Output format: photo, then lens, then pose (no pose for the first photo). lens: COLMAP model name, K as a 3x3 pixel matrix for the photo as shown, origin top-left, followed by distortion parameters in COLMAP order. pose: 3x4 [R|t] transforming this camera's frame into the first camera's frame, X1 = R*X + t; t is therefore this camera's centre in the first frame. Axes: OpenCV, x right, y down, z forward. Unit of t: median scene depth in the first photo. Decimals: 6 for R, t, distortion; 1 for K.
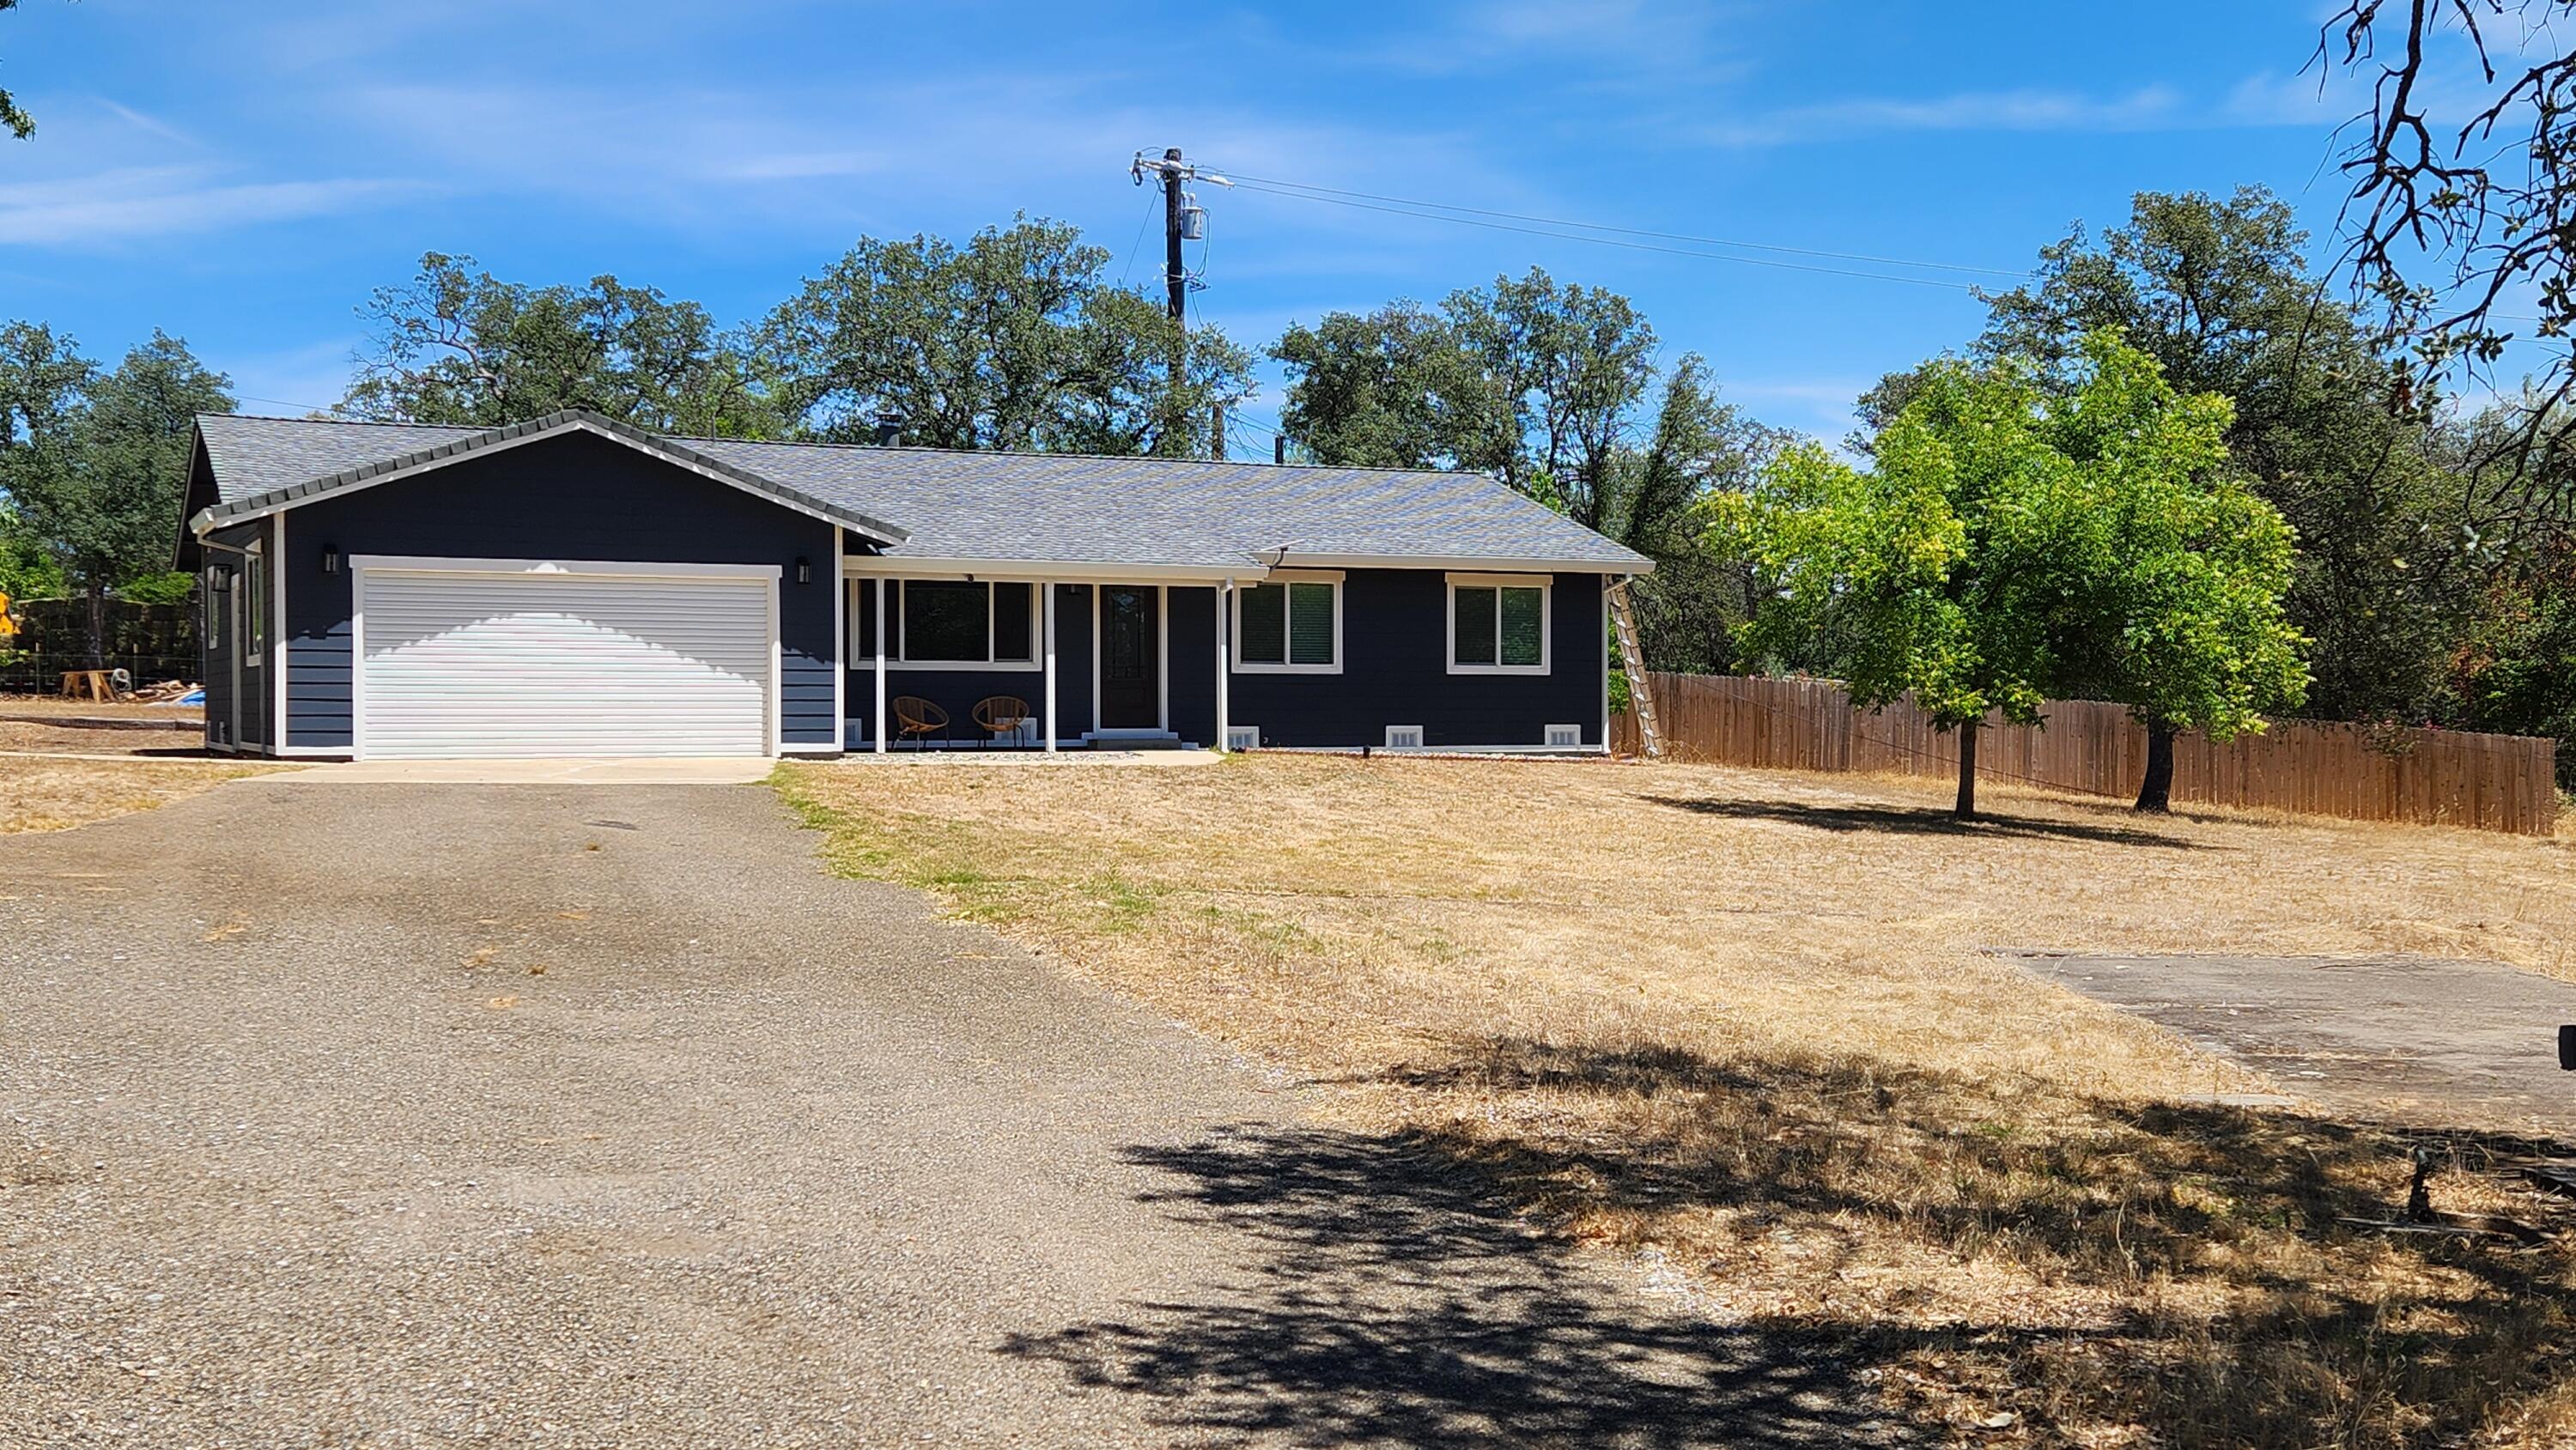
lens RADIAL K [[2627.8, 0, 1294.9], [0, 2627.8, 724.1], [0, 0, 1]] dist [0.147977, -0.198650]
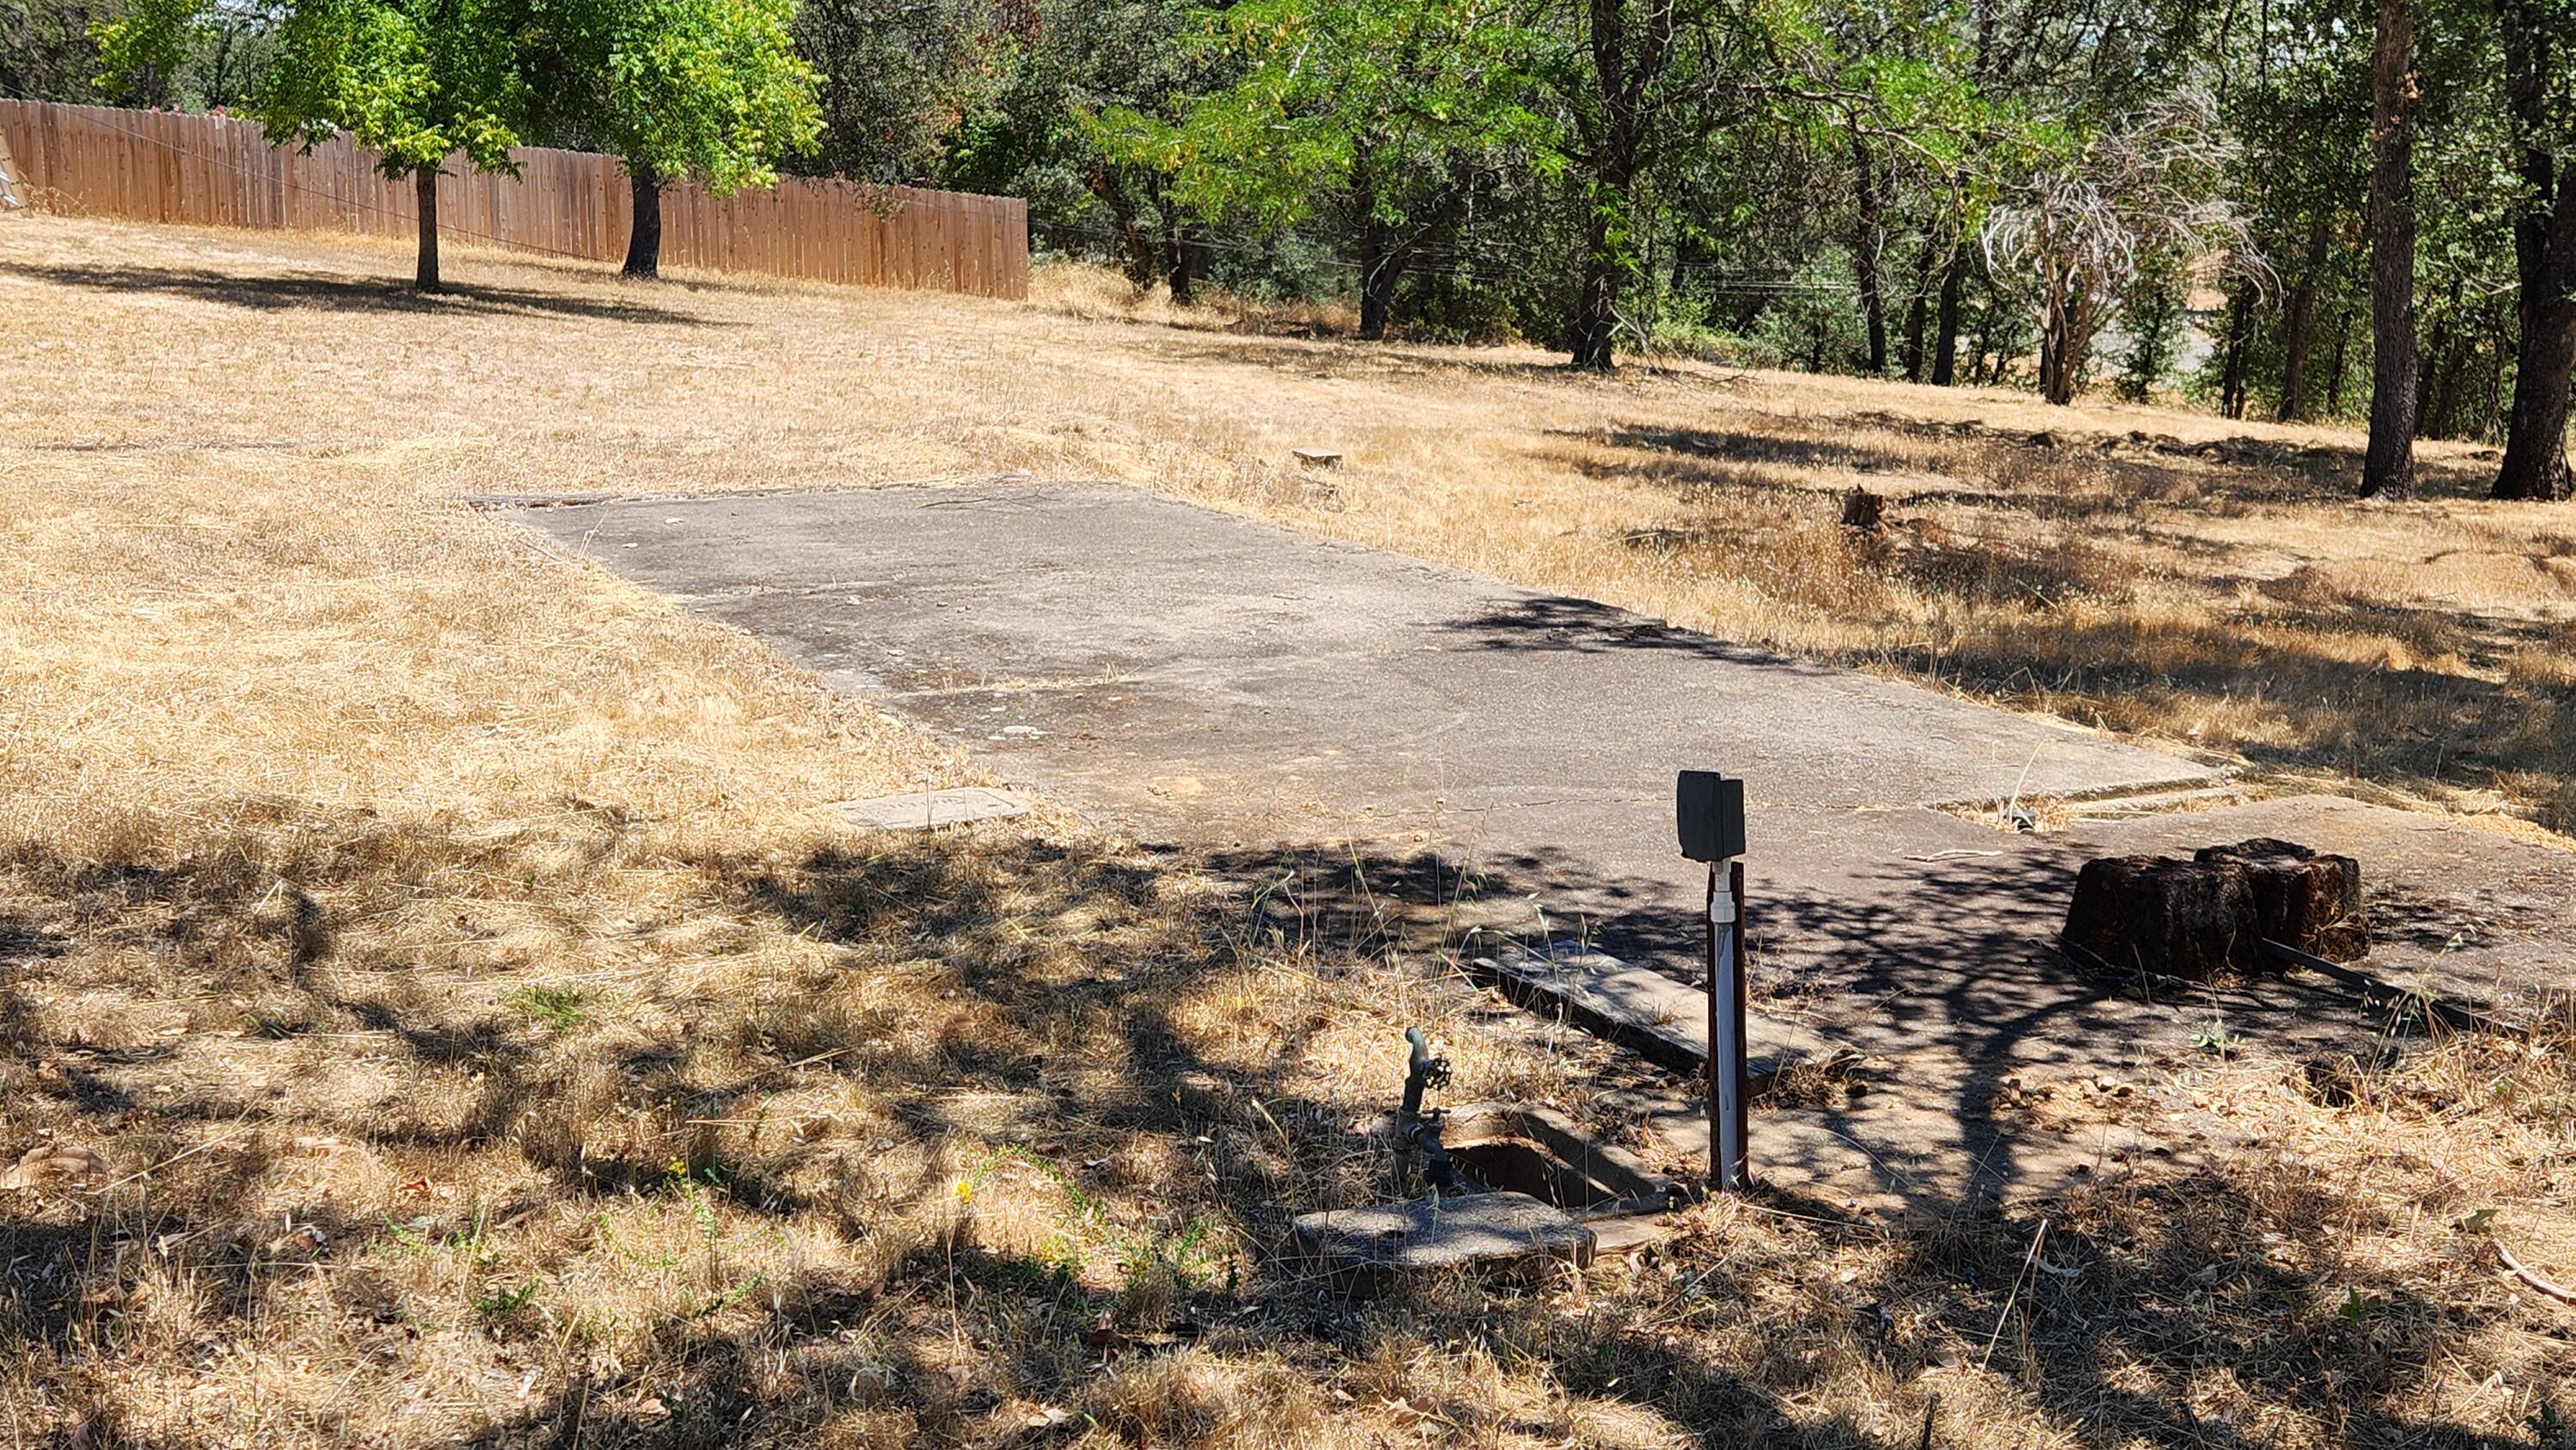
lens RADIAL K [[2627.8, 0, 1294.9], [0, 2627.8, 724.1], [0, 0, 1]] dist [0.147977, -0.198650]
pose [[0.848163, -0.098587, 0.520480, 0.041597], [-0.007632, 0.980154, 0.198092, 0.001841], [-0.529680, -0.171987, 0.830578, 0.168434]]
